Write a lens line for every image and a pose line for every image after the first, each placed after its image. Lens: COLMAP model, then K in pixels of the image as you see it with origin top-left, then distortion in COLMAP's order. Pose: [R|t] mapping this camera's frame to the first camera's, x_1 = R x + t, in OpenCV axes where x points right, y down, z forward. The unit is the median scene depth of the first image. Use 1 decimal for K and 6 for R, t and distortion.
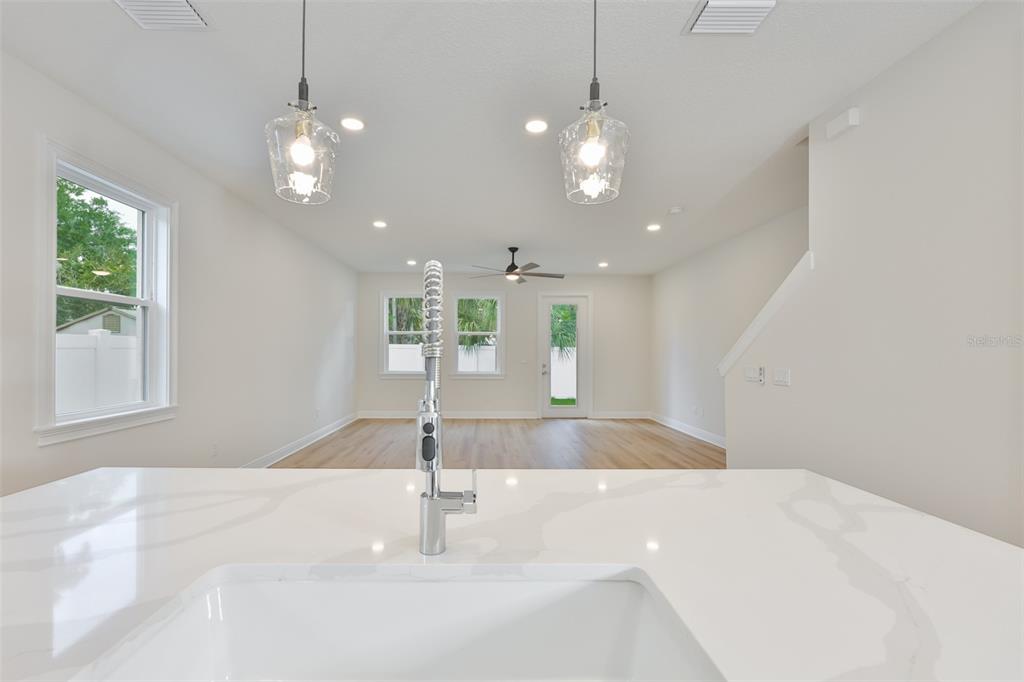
lens RADIAL K [[448.8, 0, 496.0], [0, 448.8, 357.5], [0, 0, 1]] dist [0.001093, 0.000241]
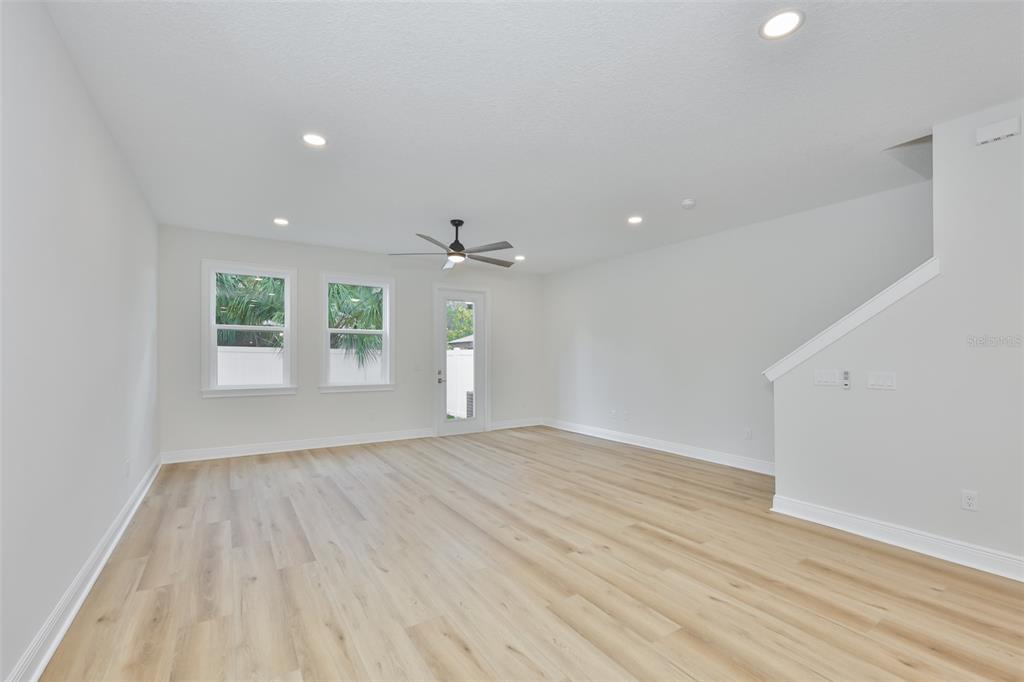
lens RADIAL K [[448.8, 0, 496.0], [0, 448.8, 357.5], [0, 0, 1]] dist [0.001093, 0.000241]
pose [[0.862847, -0.006796, 0.505420, -0.224641], [0.009996, 0.999943, -0.003620, -0.004827], [-0.505367, 0.008176, 0.862866, 0.230763]]
